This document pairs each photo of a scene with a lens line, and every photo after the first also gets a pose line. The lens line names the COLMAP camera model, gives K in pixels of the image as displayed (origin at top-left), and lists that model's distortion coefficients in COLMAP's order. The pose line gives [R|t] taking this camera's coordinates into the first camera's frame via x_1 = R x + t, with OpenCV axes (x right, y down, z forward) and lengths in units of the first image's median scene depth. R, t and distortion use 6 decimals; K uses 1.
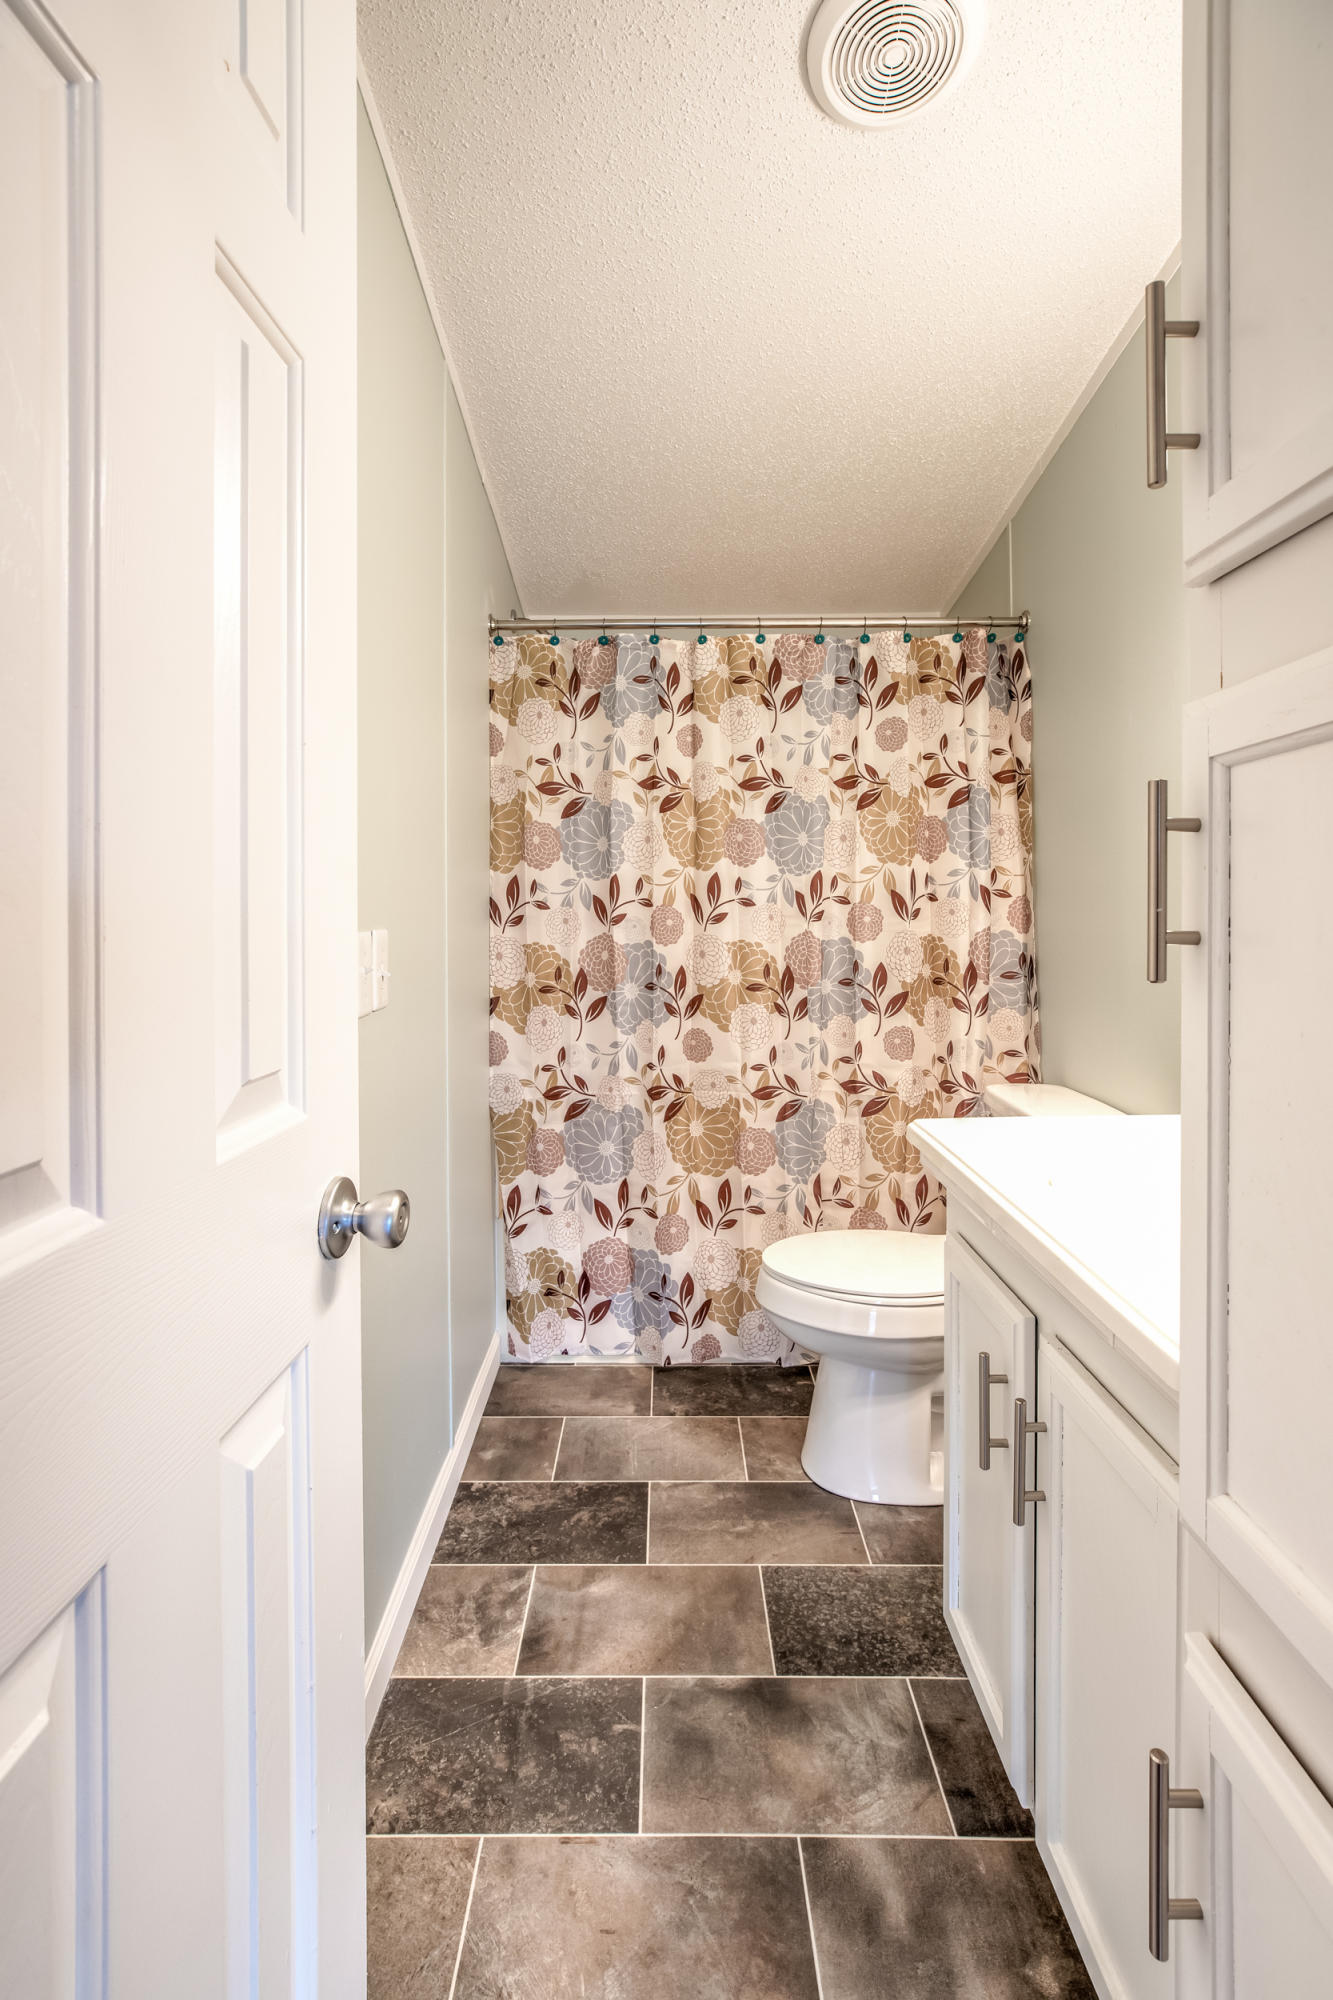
lens RADIAL K [[901.9, 0, 660.1], [0, 901.9, 924.9], [0, 0, 1]] dist [-0.021144, 0.010052]
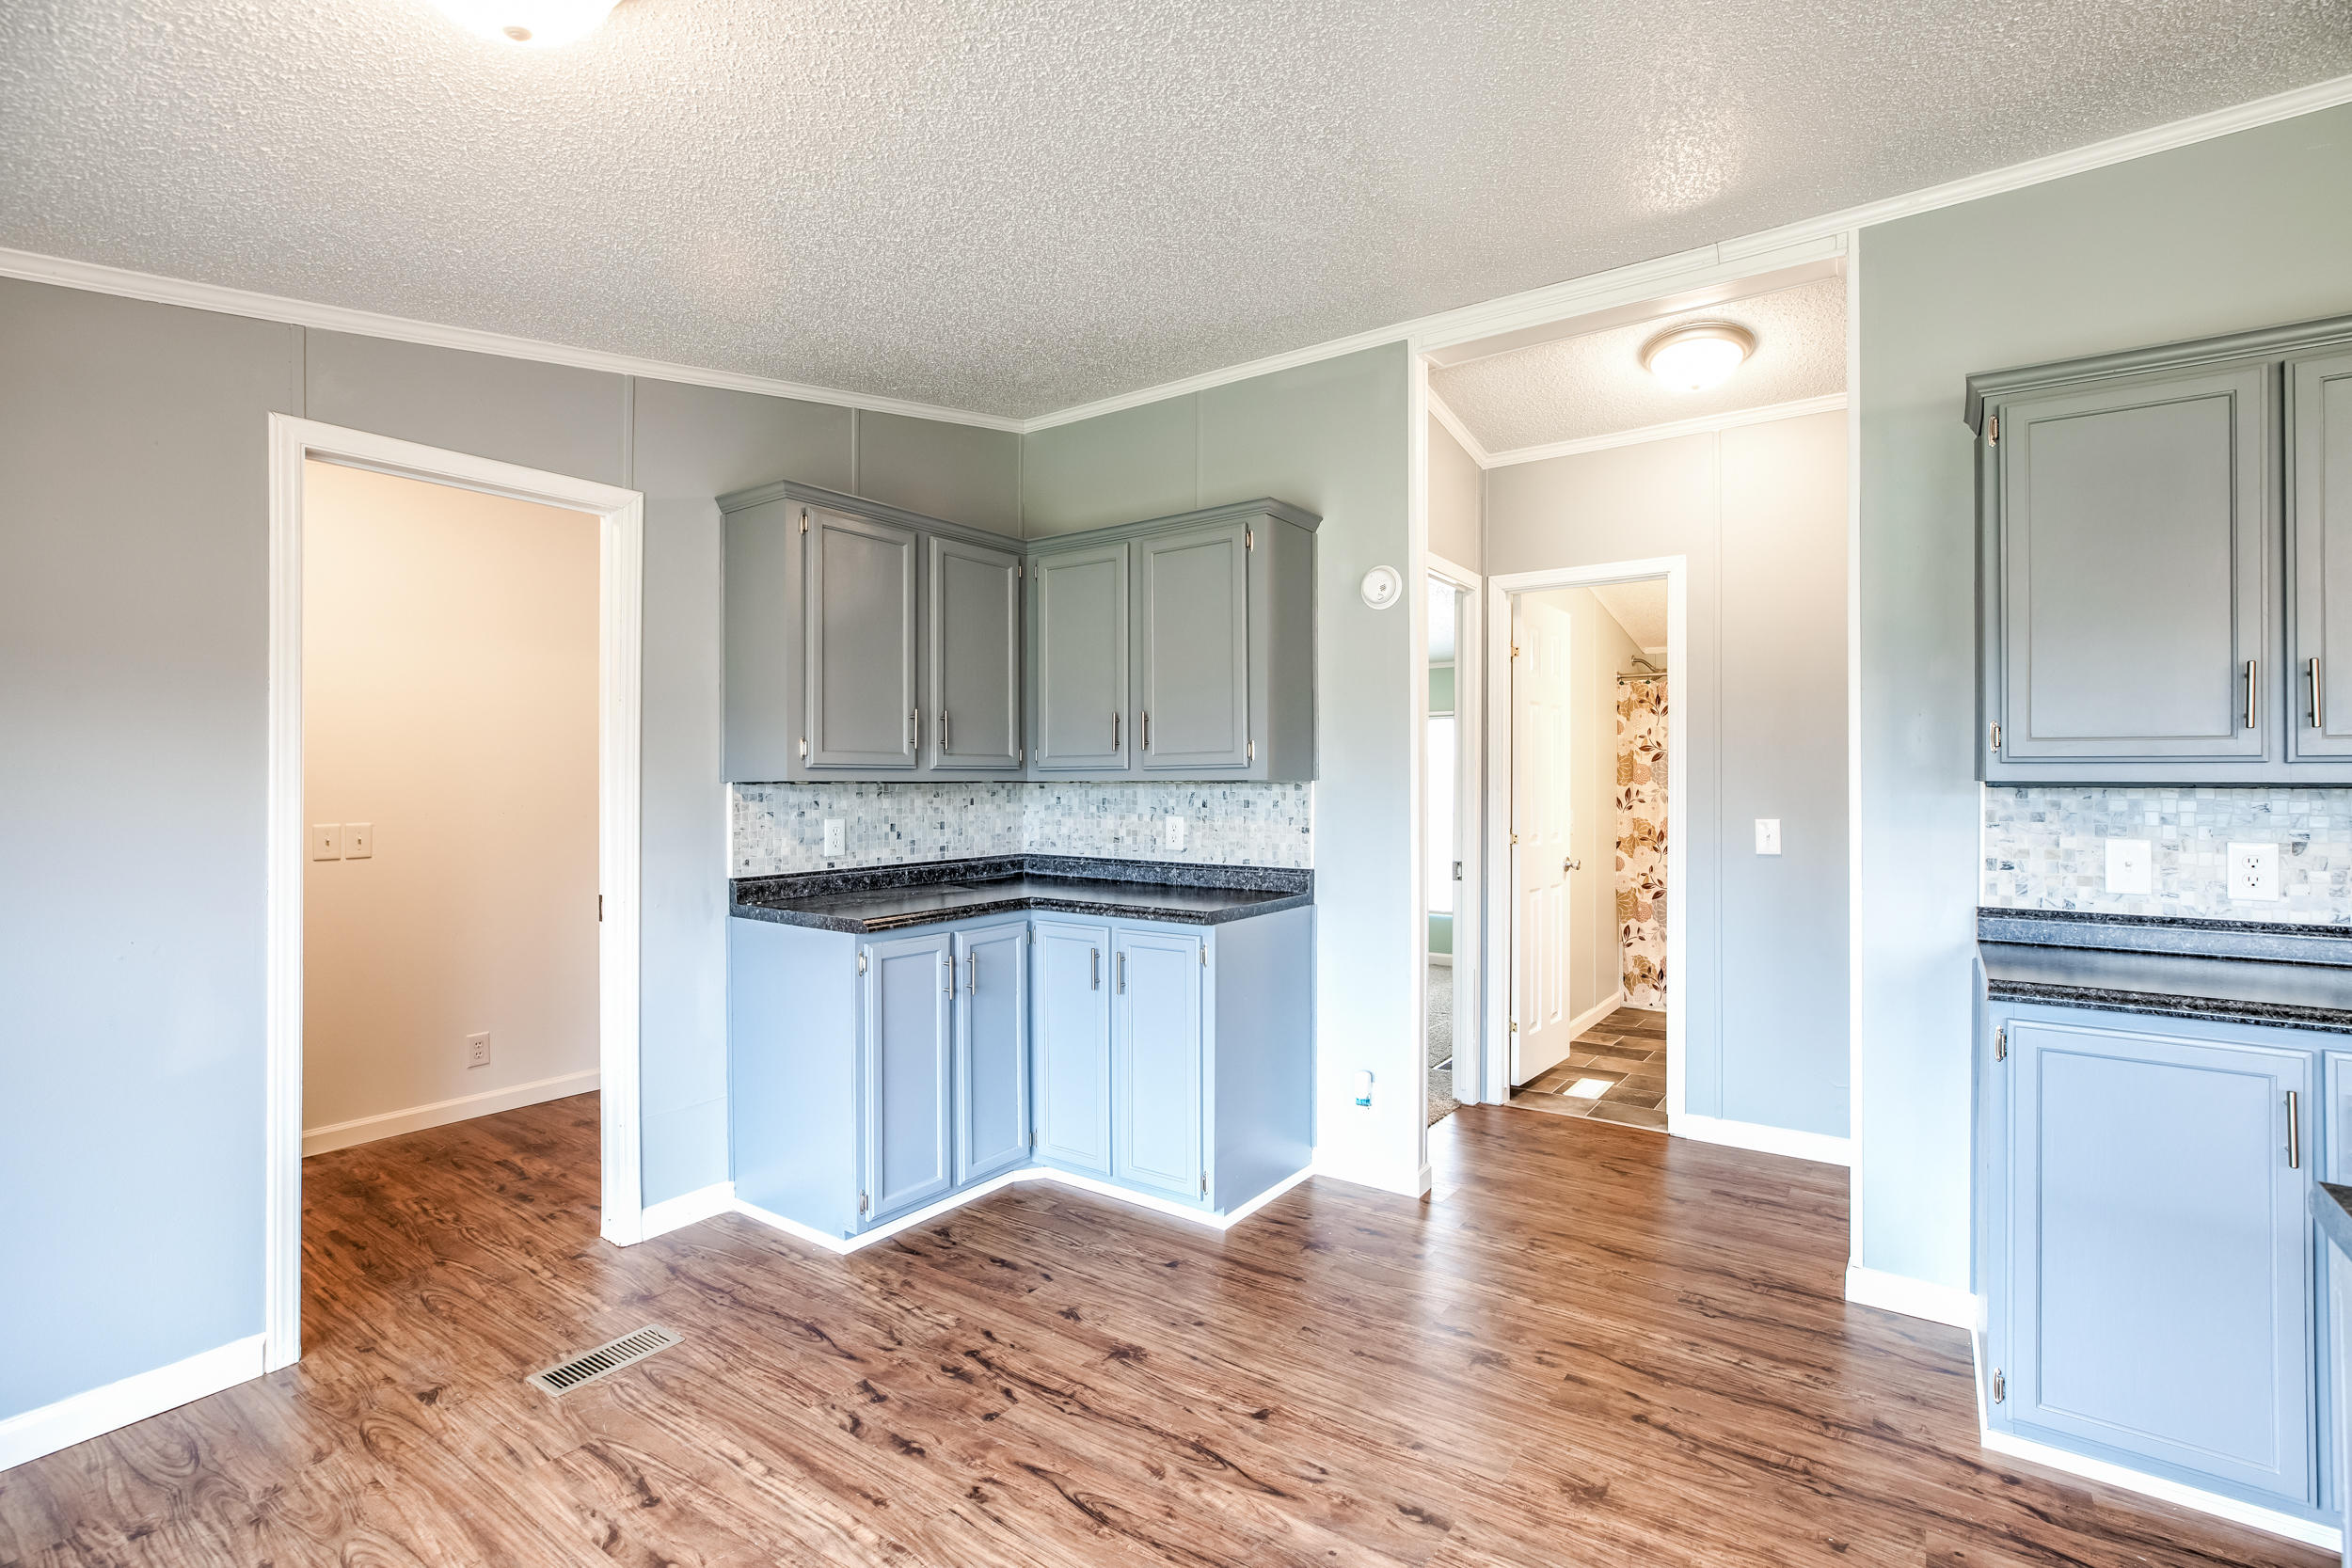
lens RADIAL K [[1060.6, 0, 1188.6], [0, 1060.6, 786.2], [0, 0, 1]] dist [-0.021144, 0.010052]
pose [[0.831646, 0.004411, -0.555289, 0.701691], [-0.008908, 0.999946, -0.005399, -0.061811], [0.555235, 0.009437, 0.831640, -3.243900]]
